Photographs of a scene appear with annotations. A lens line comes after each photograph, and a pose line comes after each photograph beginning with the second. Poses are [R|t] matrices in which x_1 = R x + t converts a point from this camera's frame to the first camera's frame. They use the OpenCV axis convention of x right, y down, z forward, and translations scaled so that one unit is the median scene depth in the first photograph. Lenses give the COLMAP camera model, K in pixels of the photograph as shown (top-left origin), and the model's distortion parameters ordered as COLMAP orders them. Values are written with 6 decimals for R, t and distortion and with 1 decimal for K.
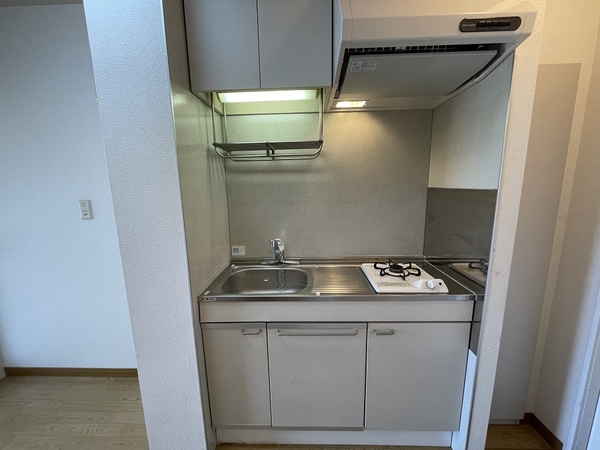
lens RADIAL K [[240.9, 0, 300.6], [0, 240.9, 226.4], [0, 0, 1]] dist [-0.001301, -0.000292]
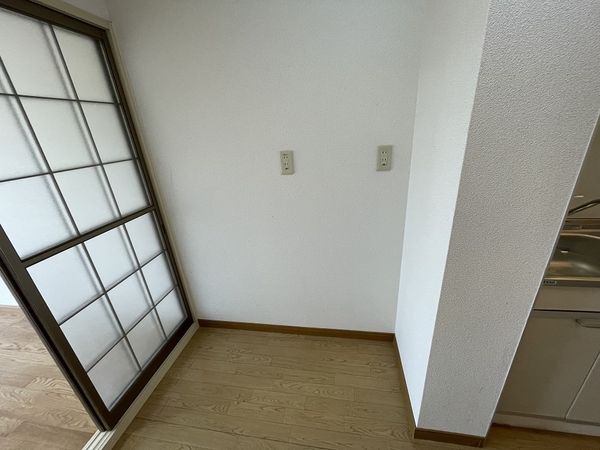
lens RADIAL K [[240.9, 0, 301.0], [0, 240.9, 222.9], [0, 0, 1]] dist [-0.001301, -0.000292]
pose [[0.989009, 0.004010, -0.147799, -0.719936], [0.026367, 0.978825, 0.202994, -0.032947], [0.145483, -0.204660, 0.967961, 0.147442]]
